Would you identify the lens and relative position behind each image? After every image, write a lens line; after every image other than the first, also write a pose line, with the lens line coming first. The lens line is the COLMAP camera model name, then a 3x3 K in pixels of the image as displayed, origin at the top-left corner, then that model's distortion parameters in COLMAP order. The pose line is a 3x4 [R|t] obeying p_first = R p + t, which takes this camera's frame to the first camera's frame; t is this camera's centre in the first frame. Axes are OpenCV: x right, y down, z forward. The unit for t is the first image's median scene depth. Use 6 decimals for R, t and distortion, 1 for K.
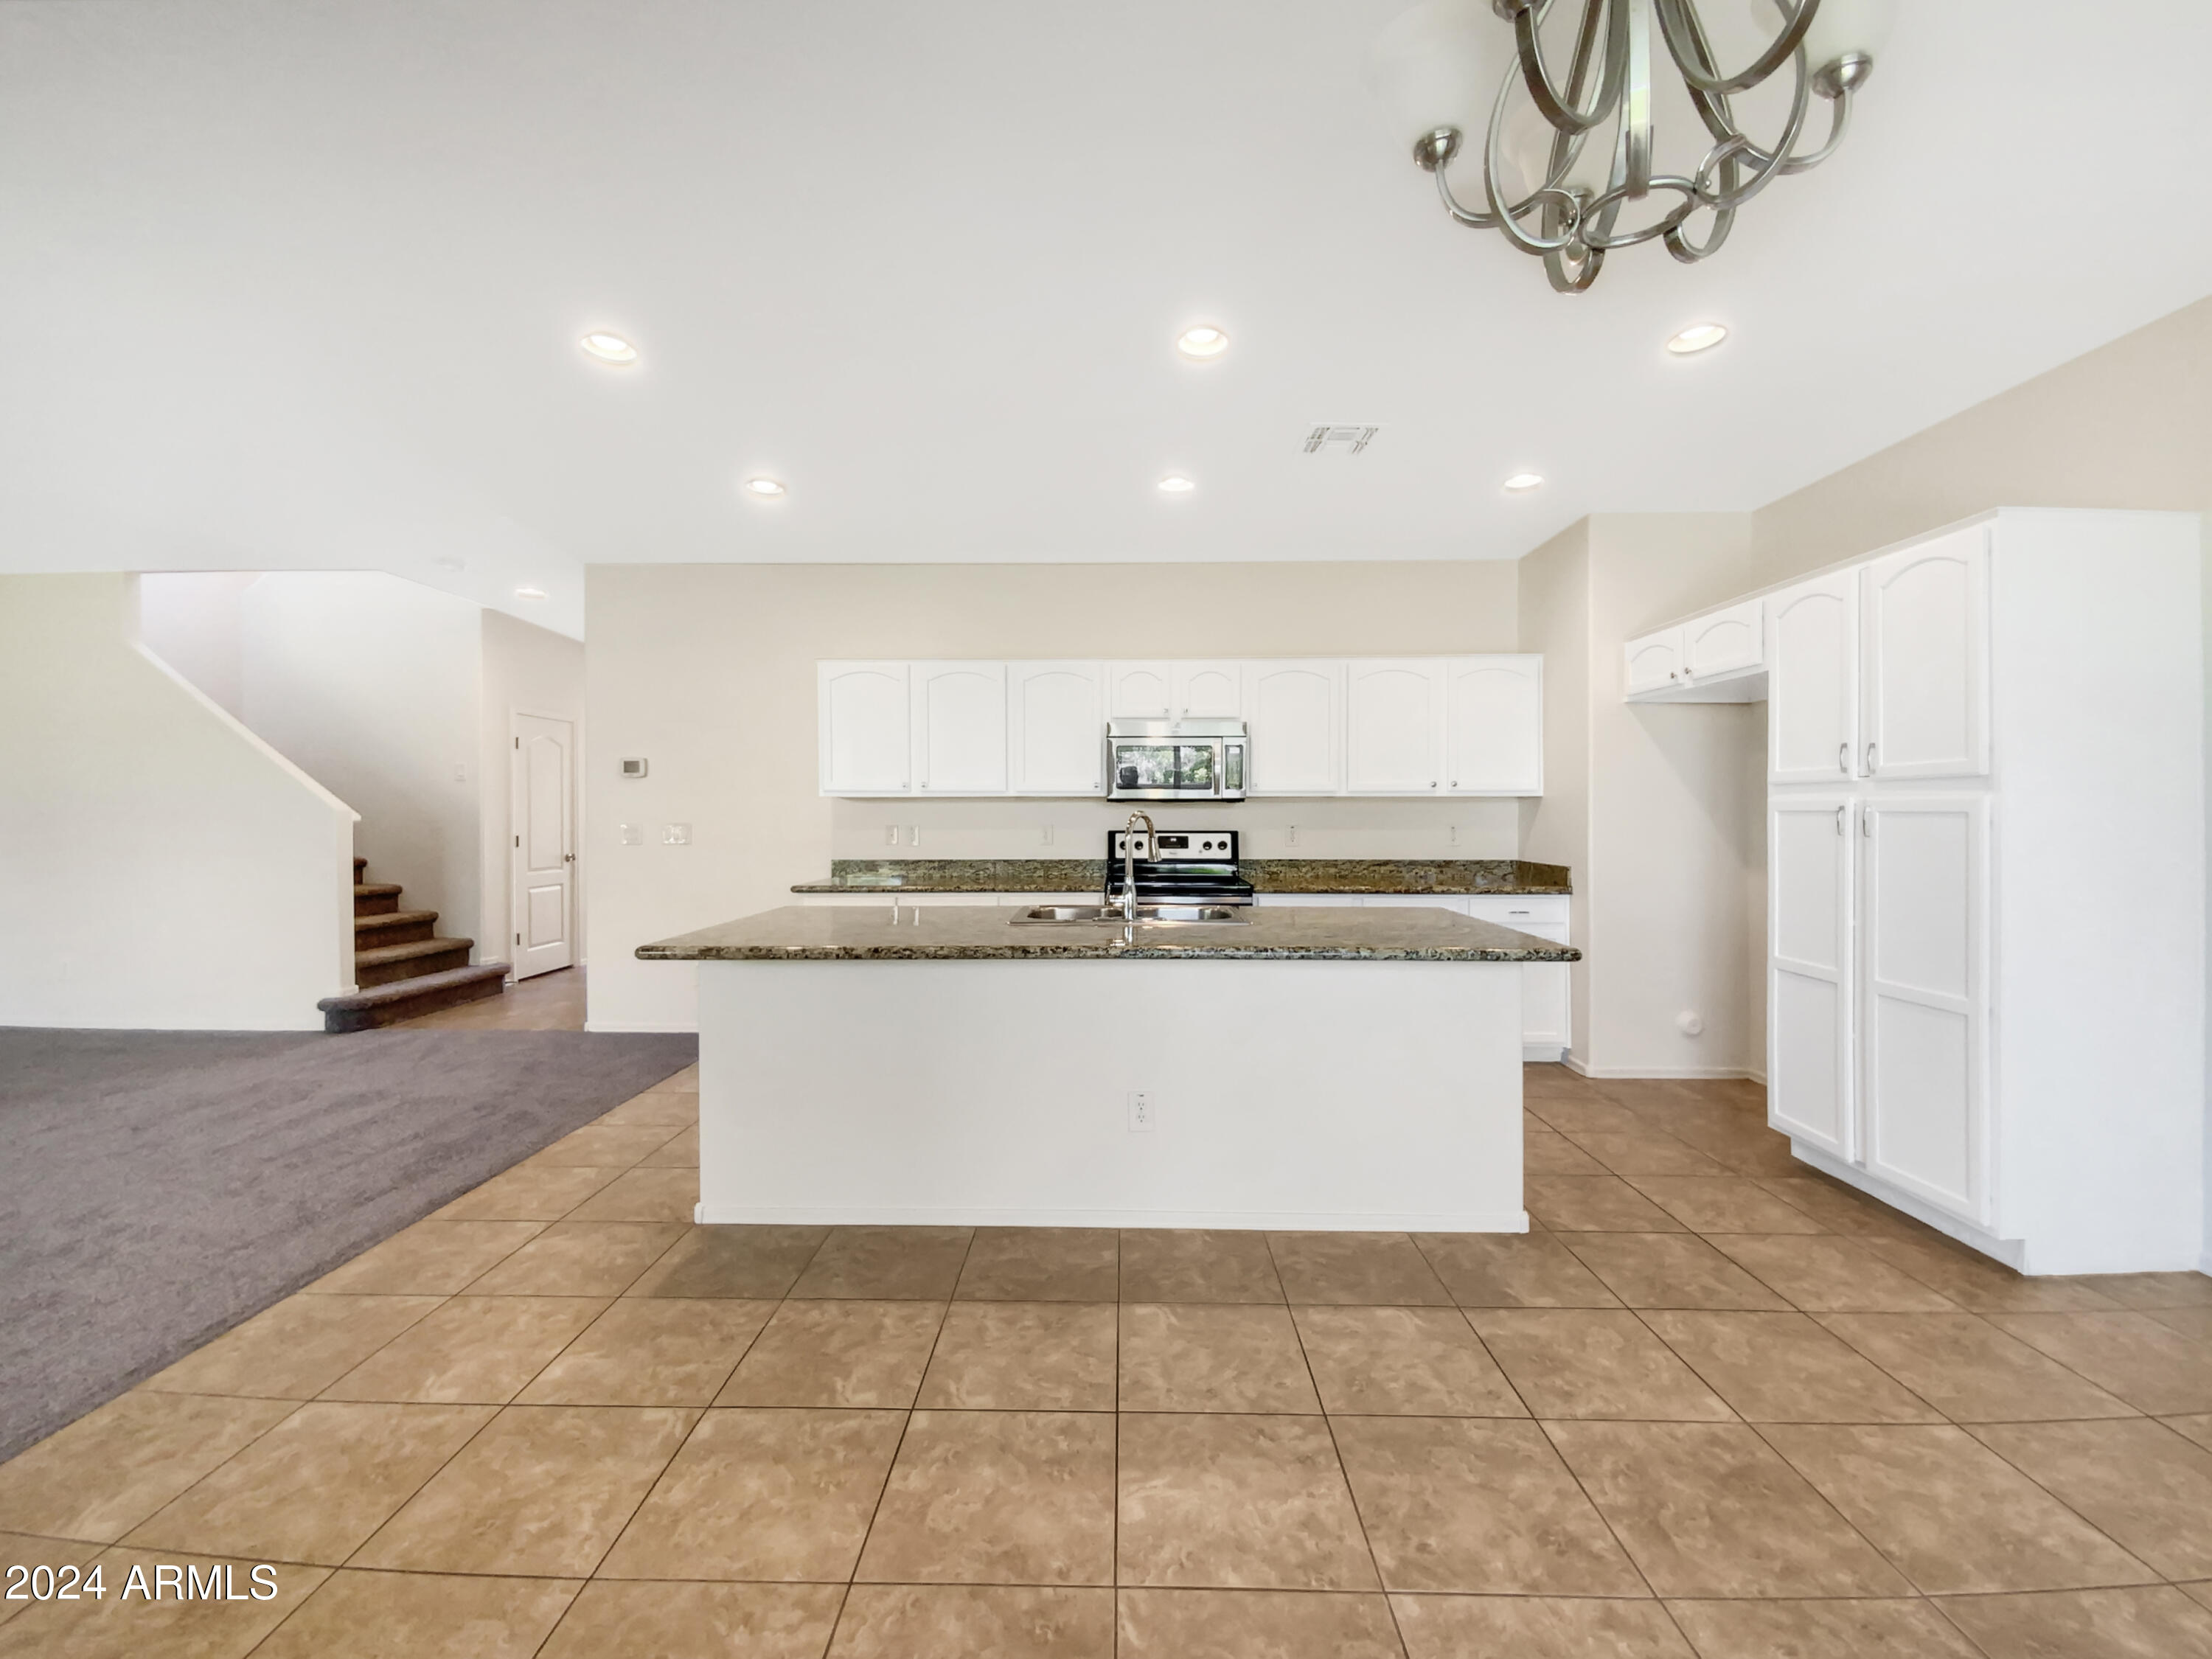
lens RADIAL K [[915.5, 0, 1106.0], [0, 915.5, 829.5], [0, 0, 1]] dist [0.000657, -0.000221]
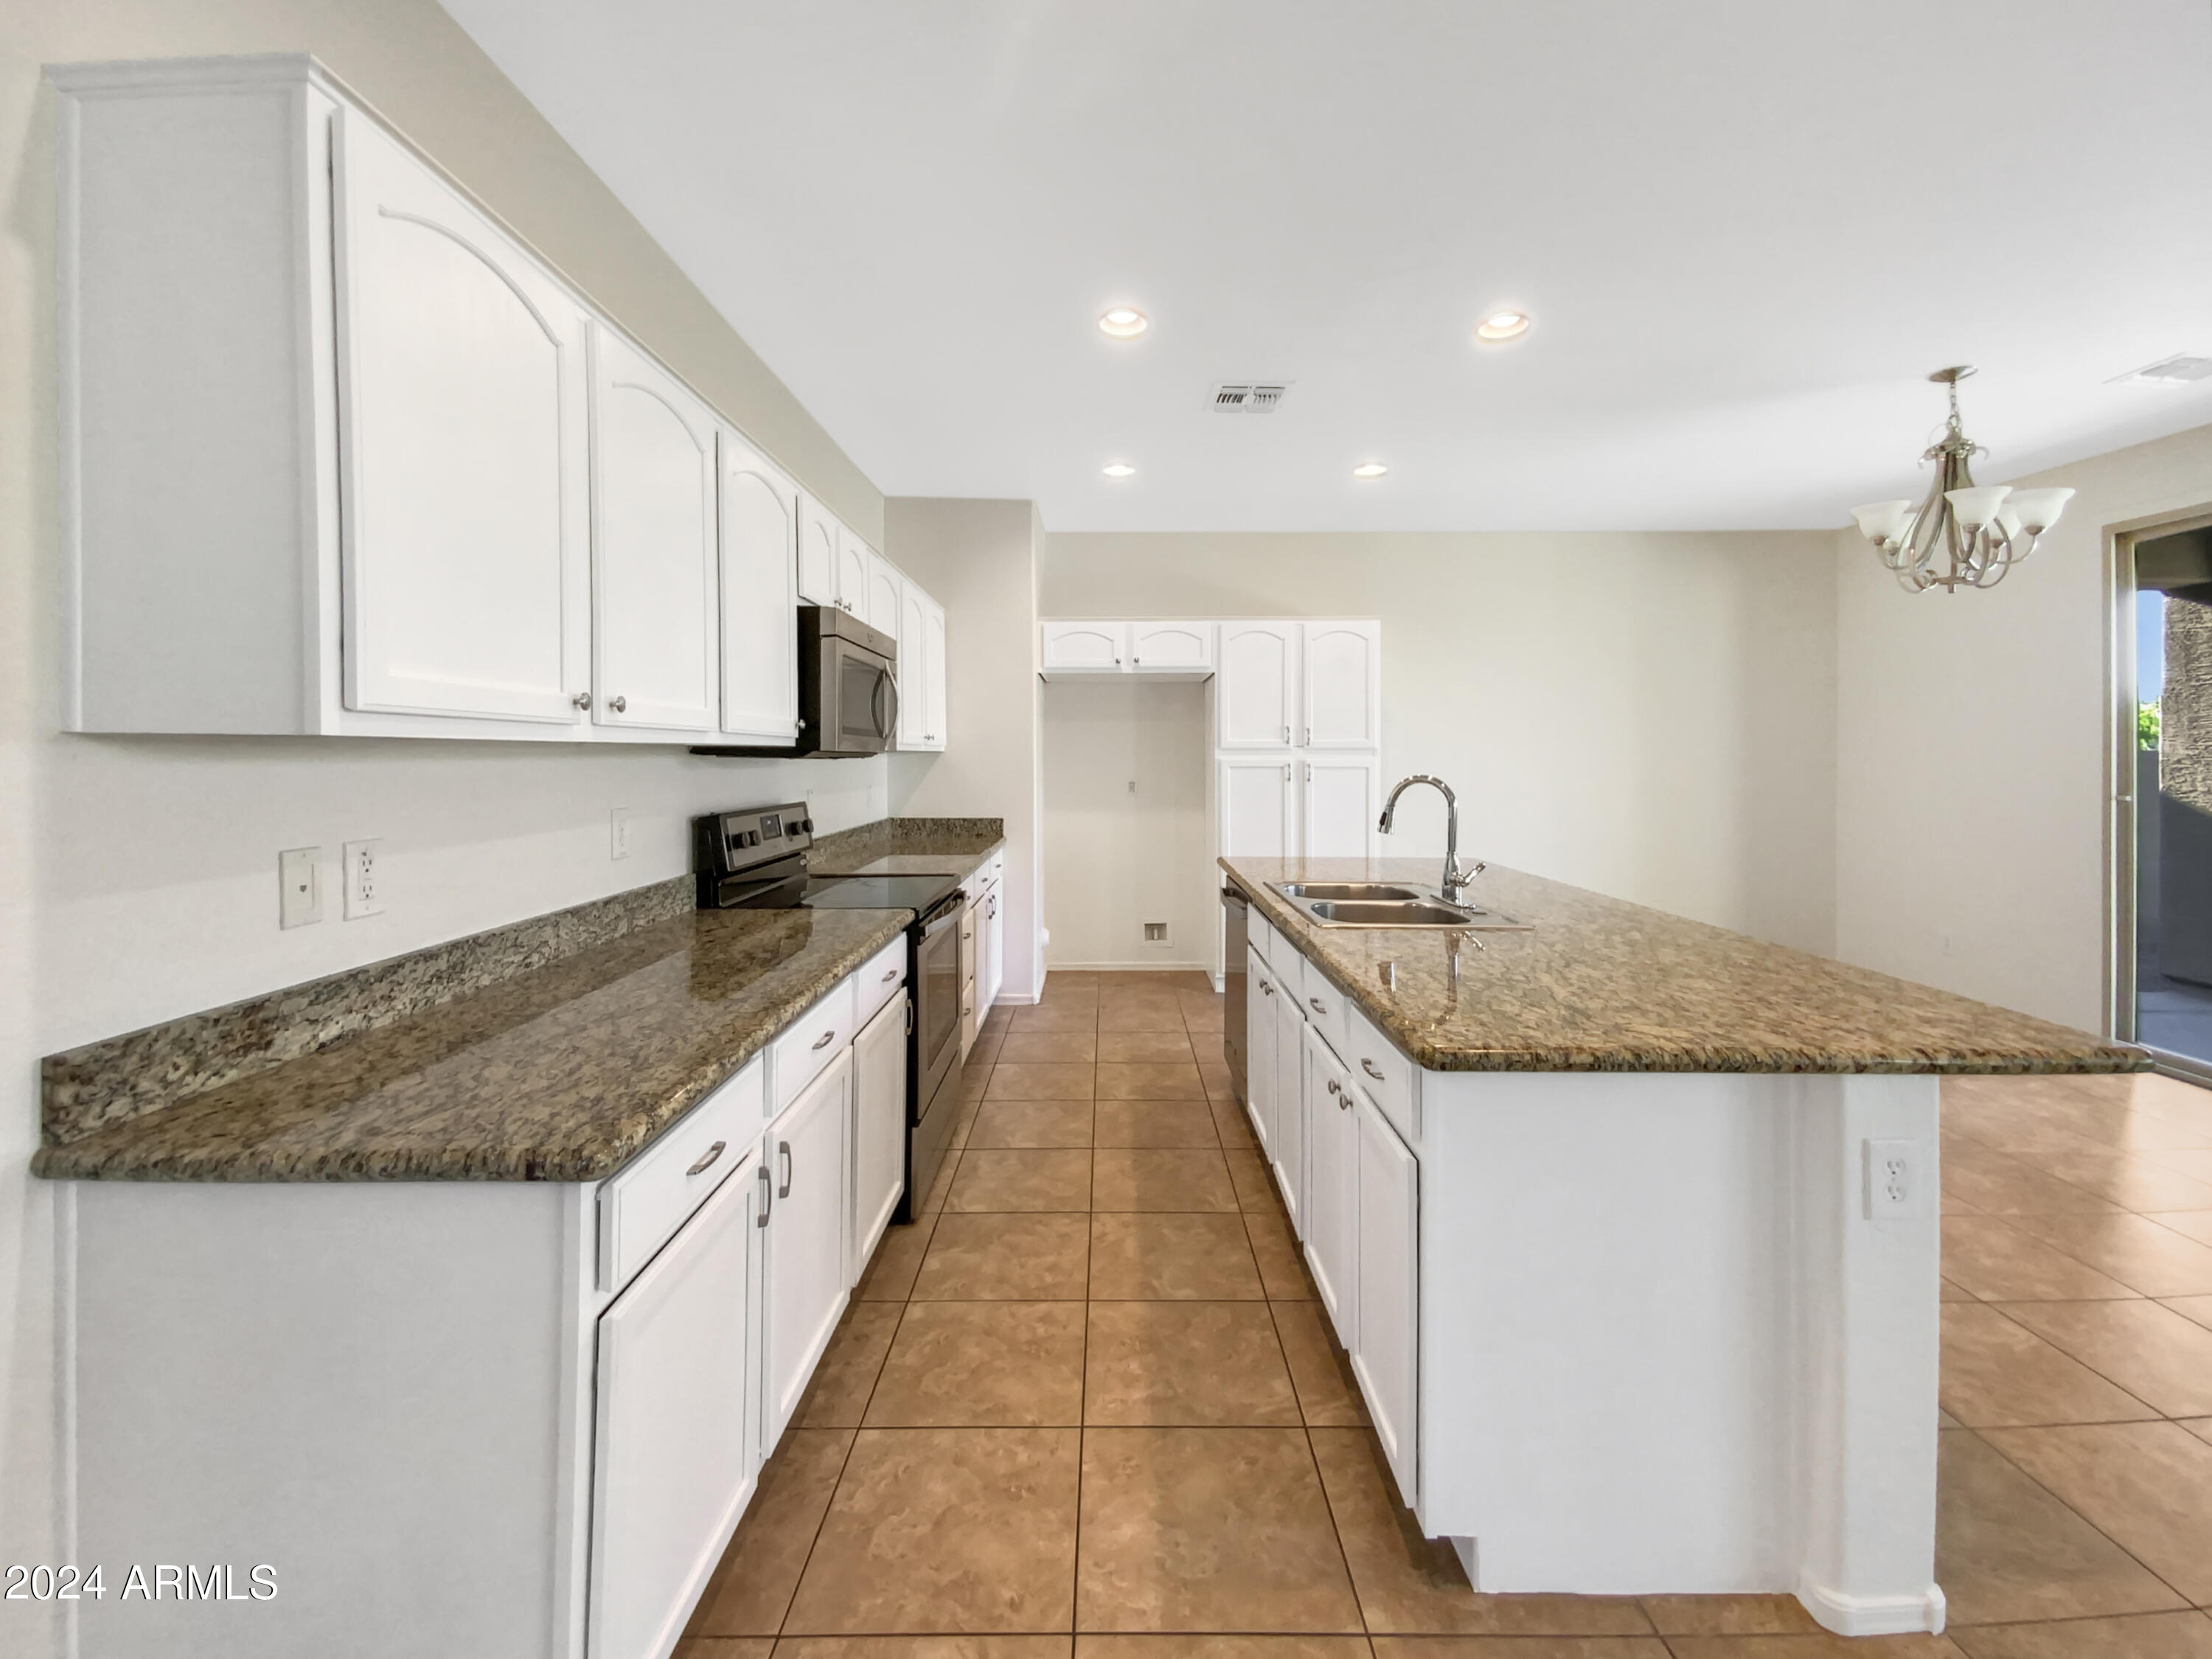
lens RADIAL K [[939.1, 0, 1112.9], [0, 939.1, 767.6], [0, 0, 1]] dist [-0.001152, -0.000300]
pose [[-0.025294, -0.006834, 0.999657, -0.488630], [0.024694, 0.999667, 0.007459, -0.020455], [-0.999375, 0.024874, -0.025117, 0.743567]]
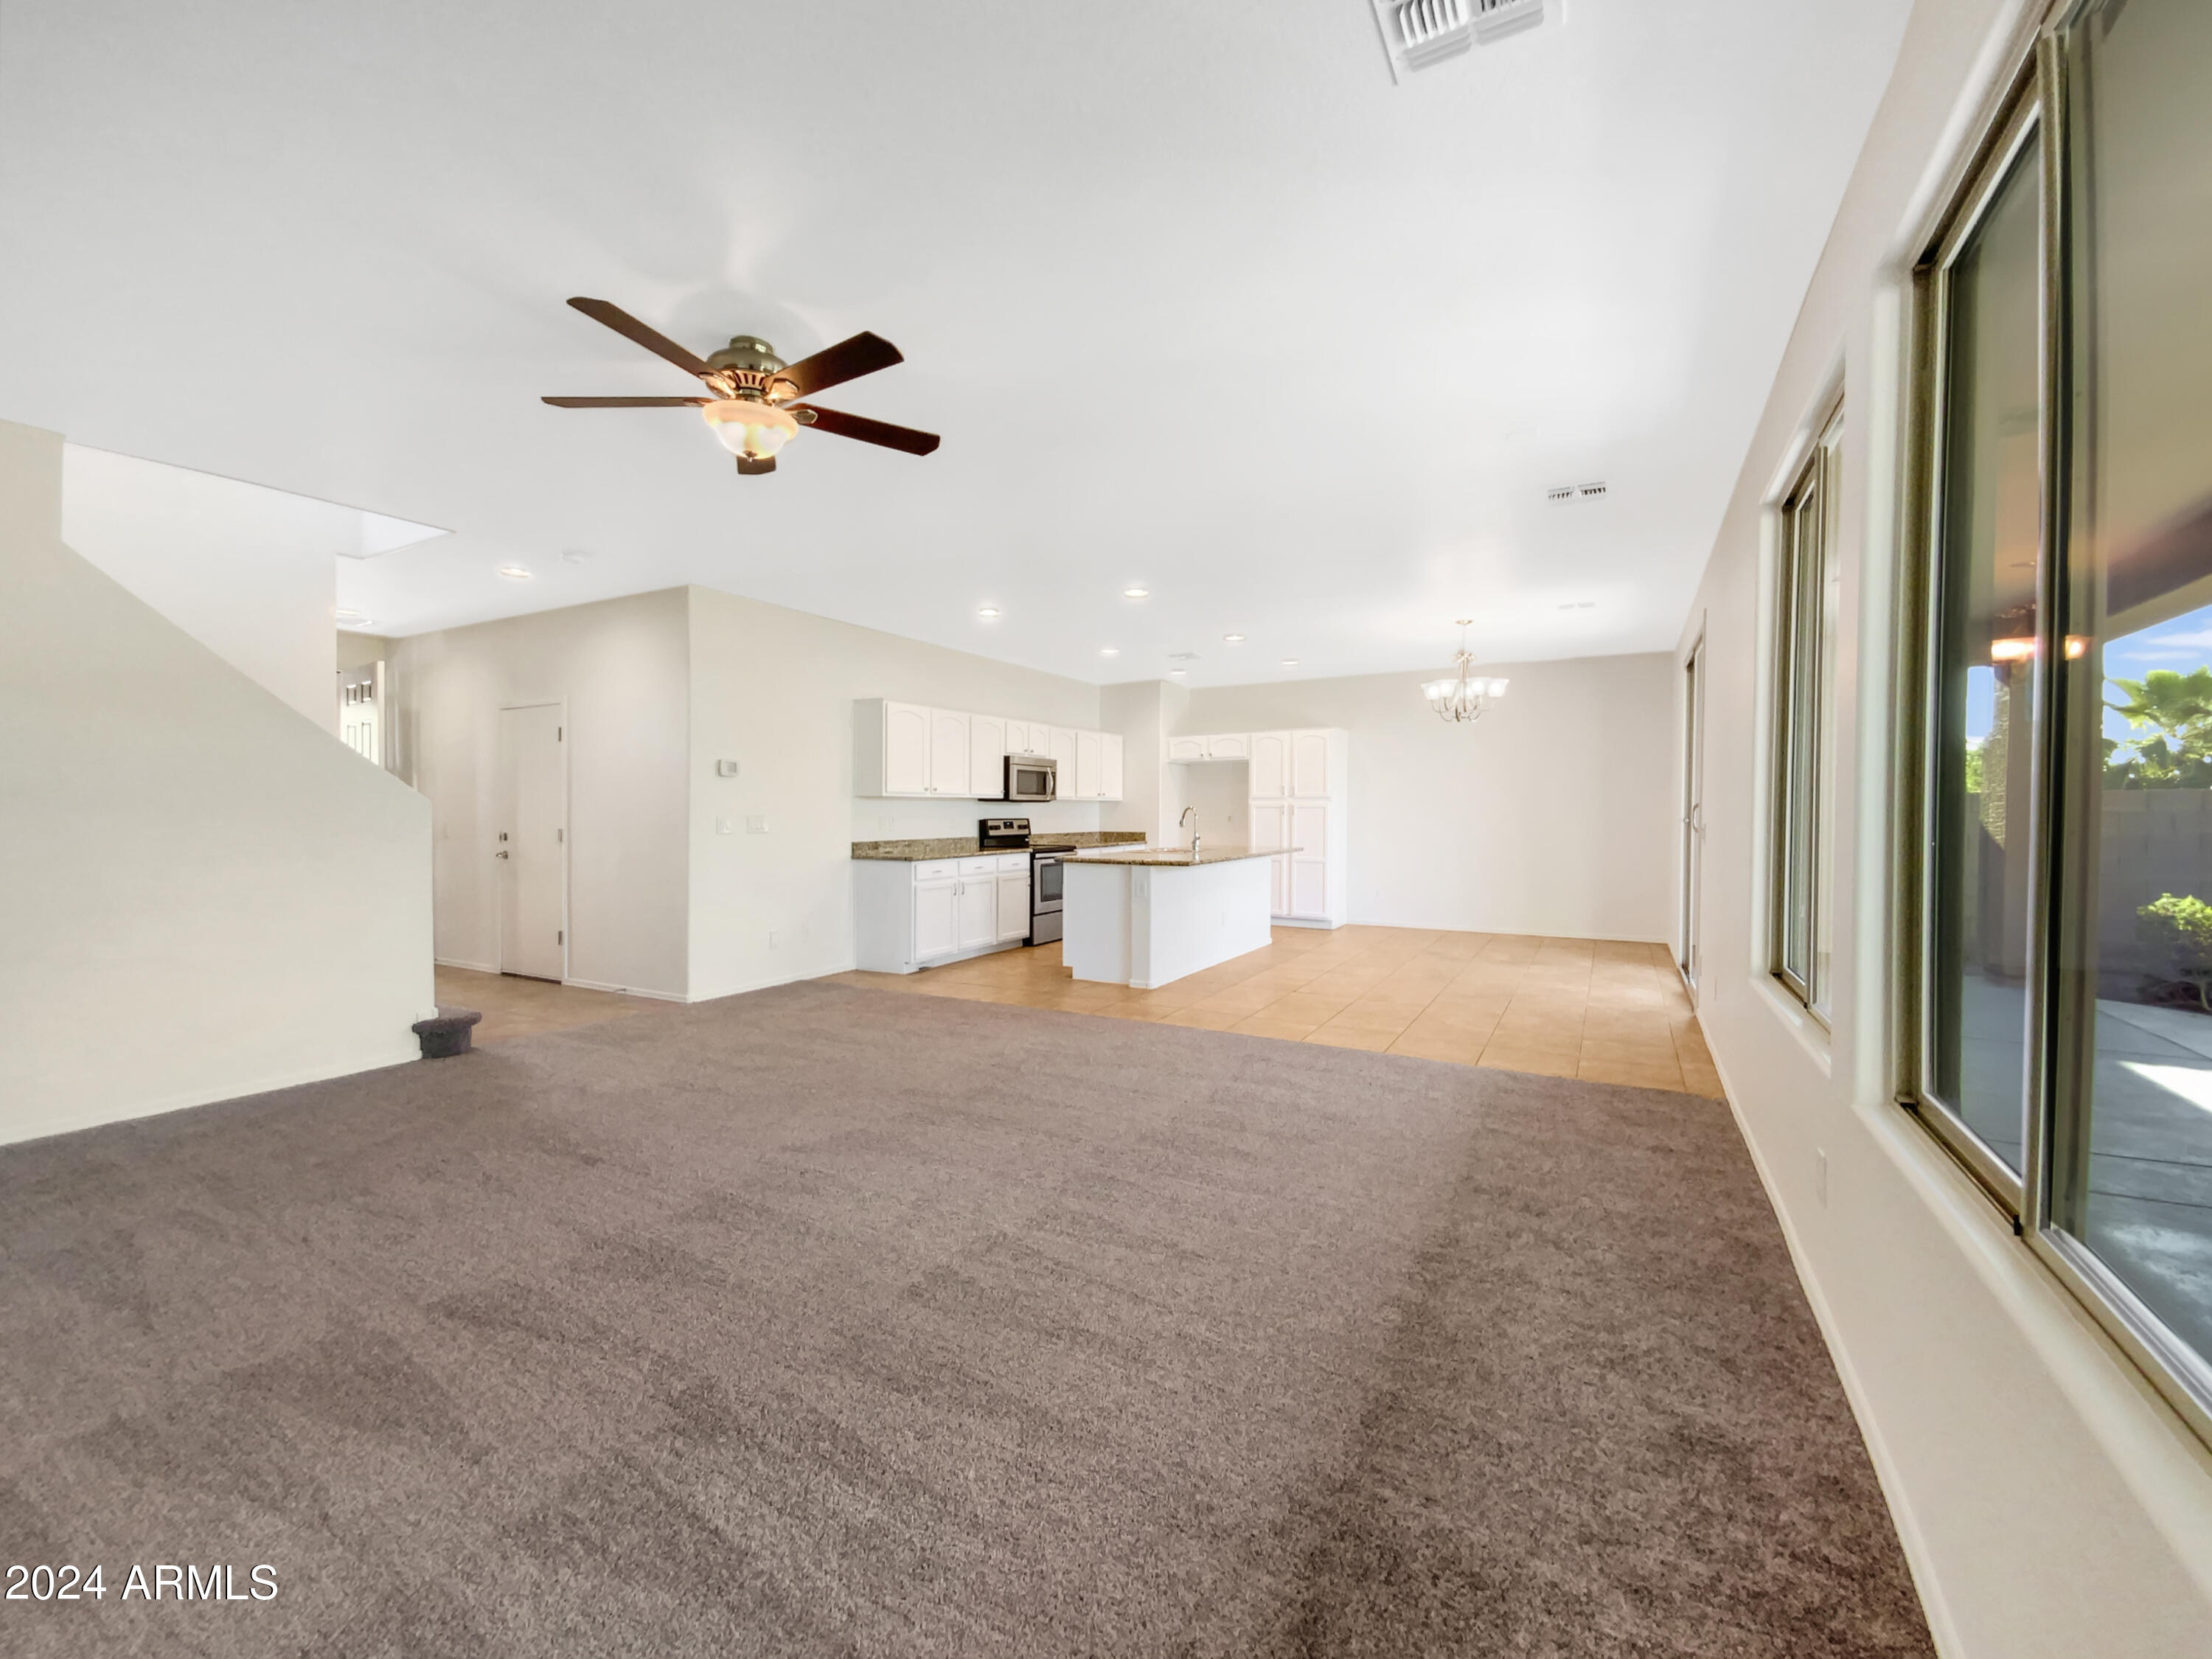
lens RADIAL K [[915.5, 0, 1106.0], [0, 915.5, 829.5], [0, 0, 1]] dist [0.000657, -0.000221]
pose [[0.468334, -0.015651, 0.883413, -1.281938], [0.021573, 0.999748, 0.006275, 0.014590], [-0.883288, 0.016120, 0.468553, 0.021930]]
